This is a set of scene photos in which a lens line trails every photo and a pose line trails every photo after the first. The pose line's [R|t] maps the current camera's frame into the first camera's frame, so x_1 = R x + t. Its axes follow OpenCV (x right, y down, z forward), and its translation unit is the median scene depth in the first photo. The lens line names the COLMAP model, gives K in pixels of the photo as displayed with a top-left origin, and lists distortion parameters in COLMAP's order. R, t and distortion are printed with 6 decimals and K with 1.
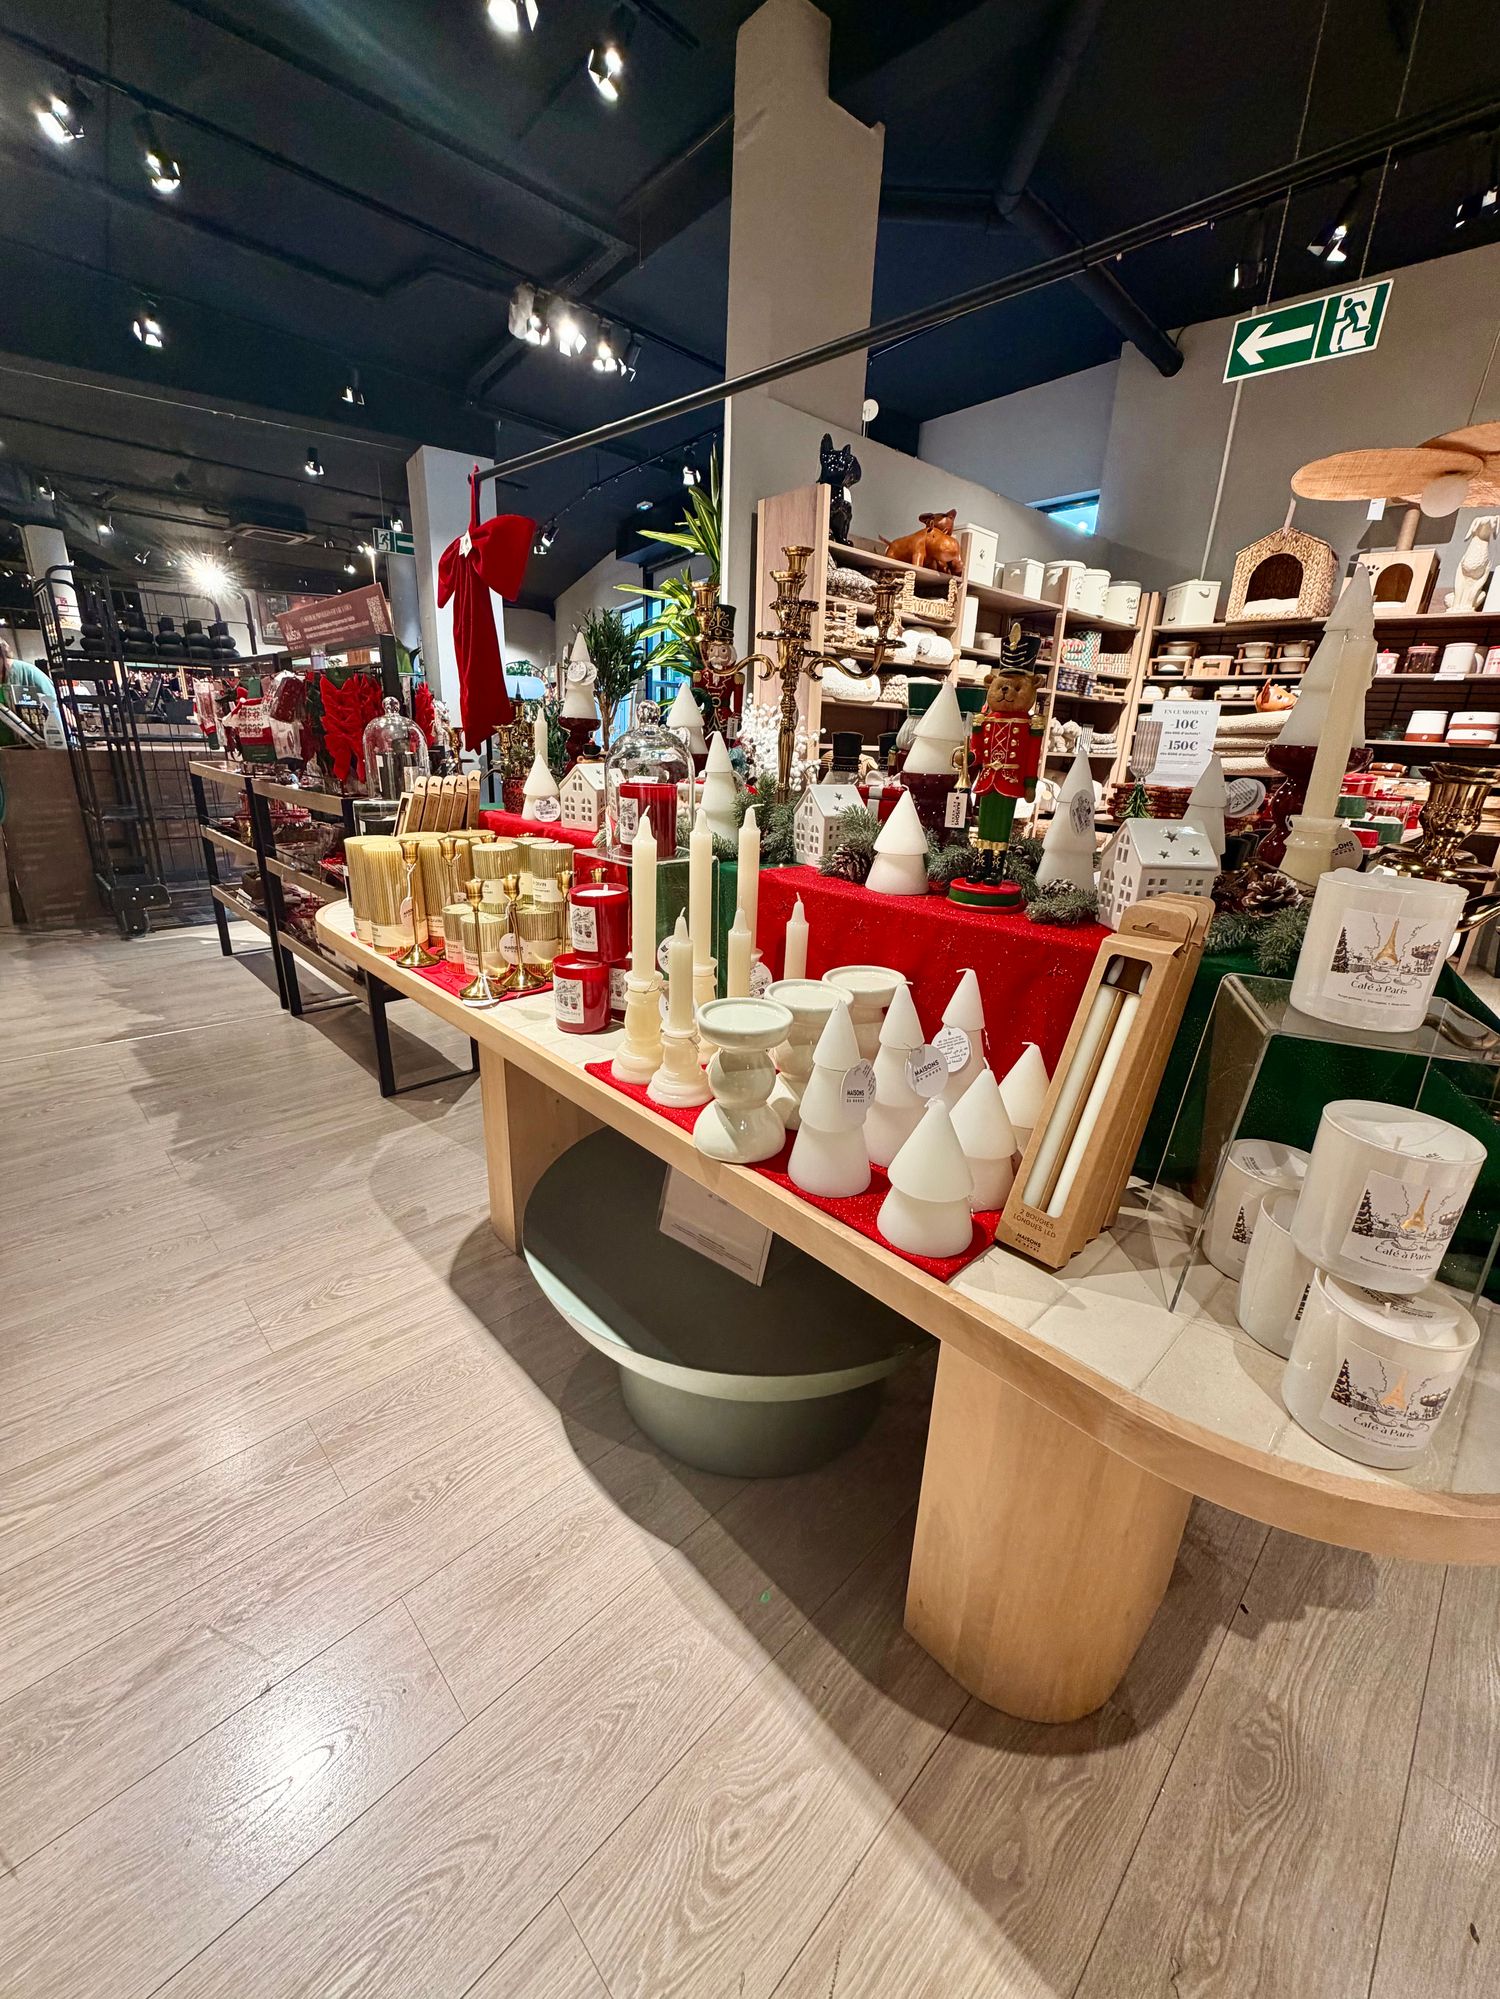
lens RADIAL K [[800.6, 0, 756.8], [0, 800.6, 999.7], [0, 0, 1]] dist [0.003350, 0.000444]
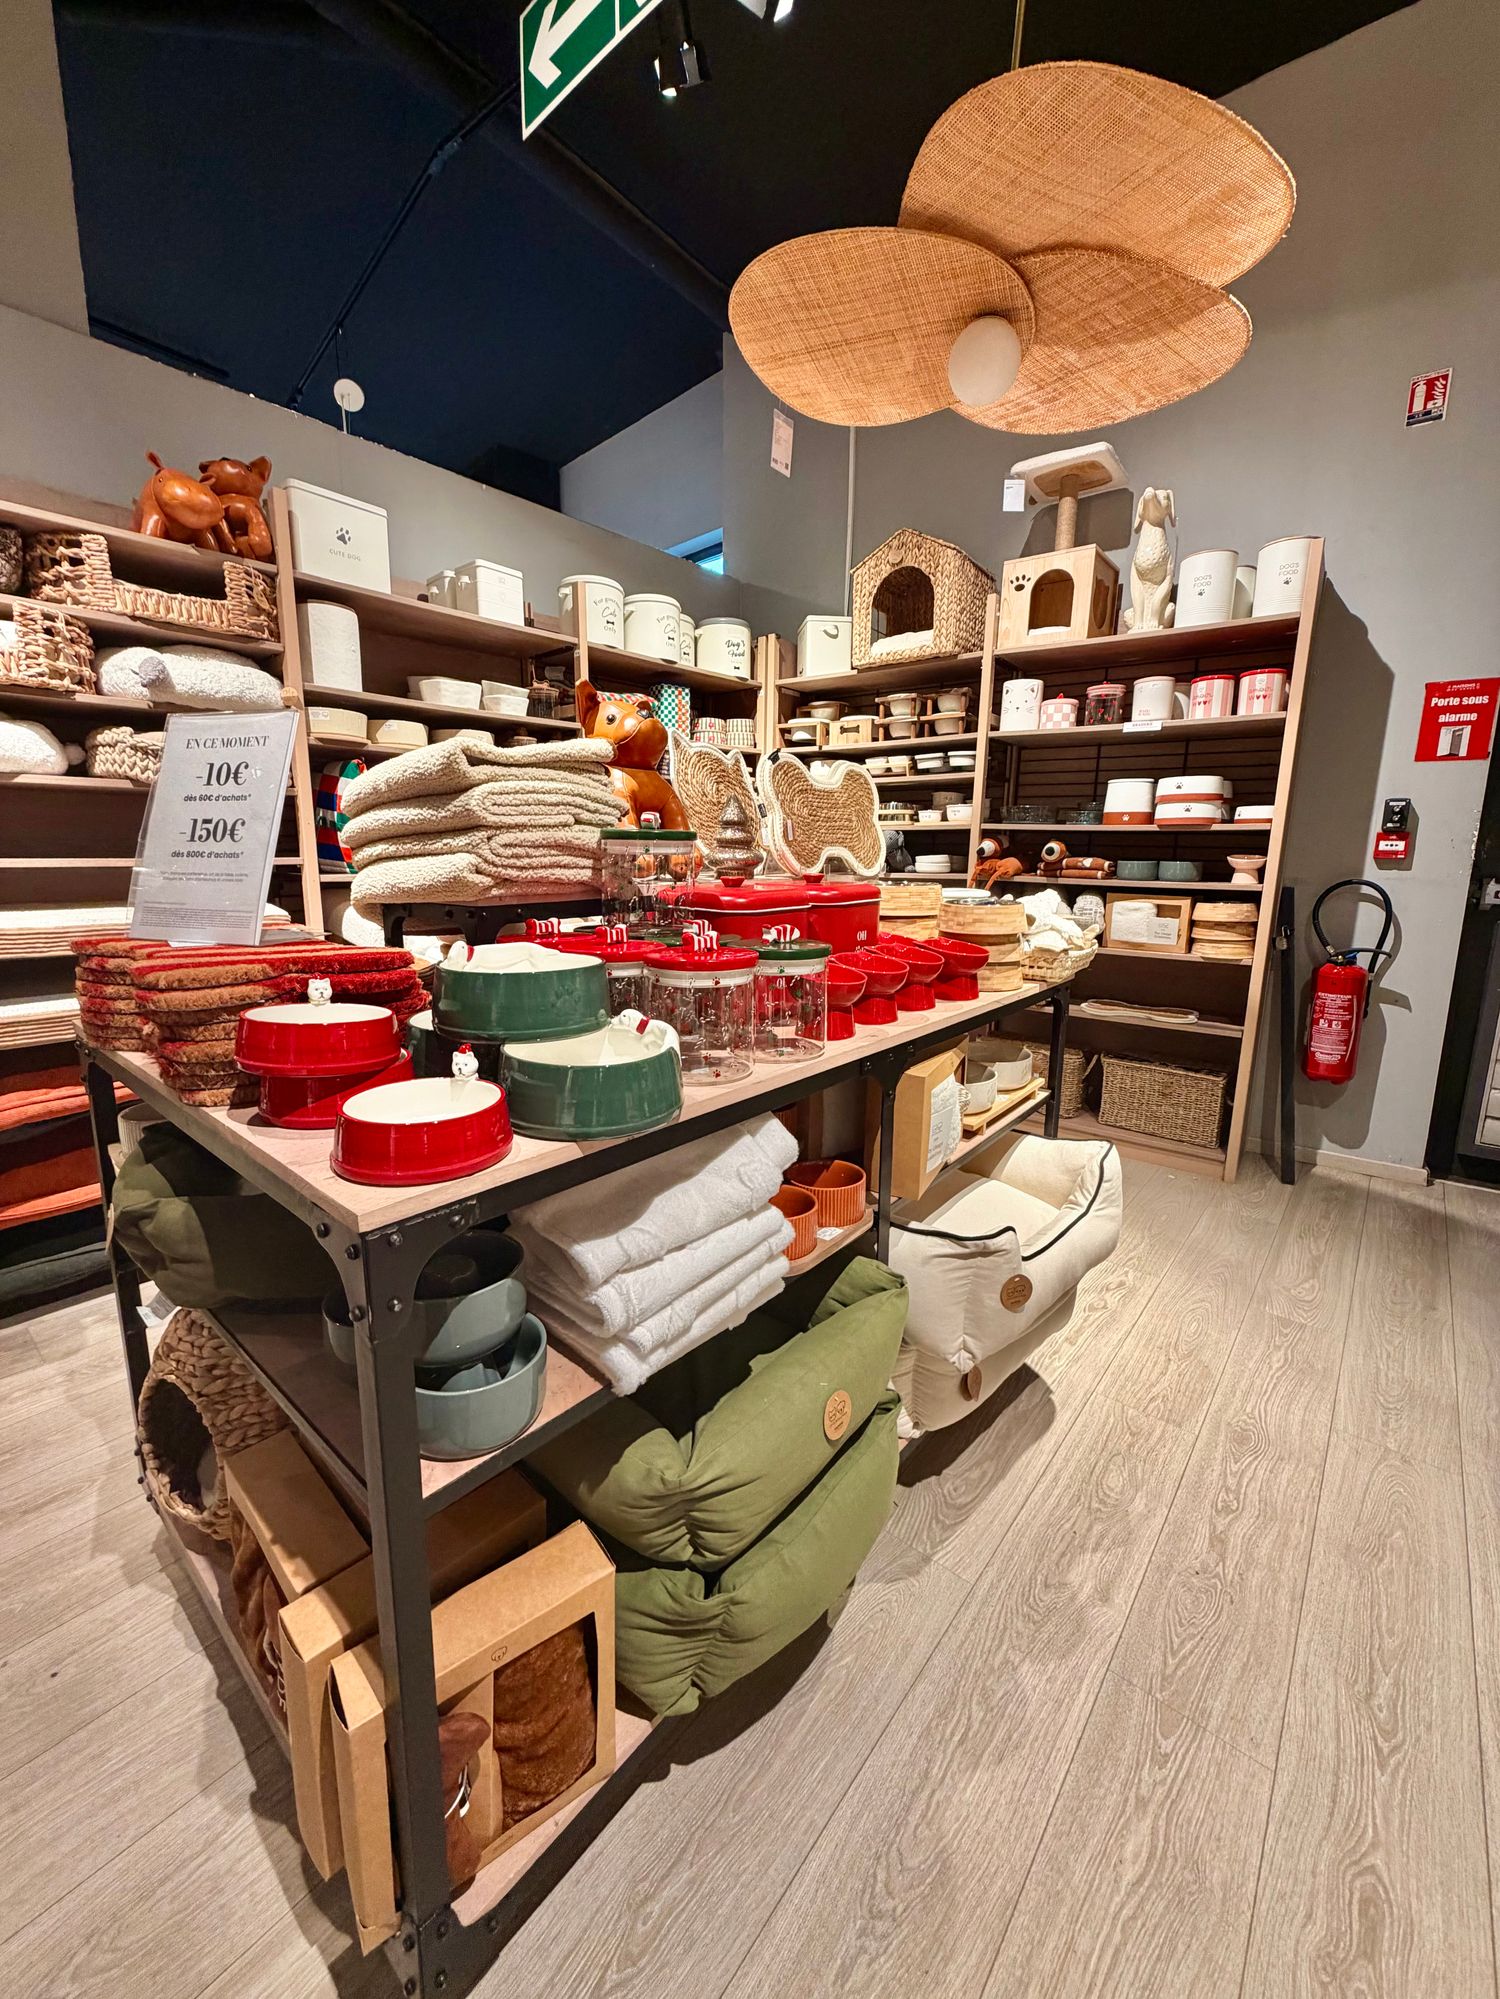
lens RADIAL K [[800.6, 0, 743.0], [0, 800.6, 994.1], [0, 0, 1]] dist [0.003350, 0.000444]
pose [[0.995341, -0.046645, 0.084379, 0.447903], [0.057776, 0.989202, -0.134687, -0.112232], [-0.077185, 0.138935, 0.987289, 0.390792]]
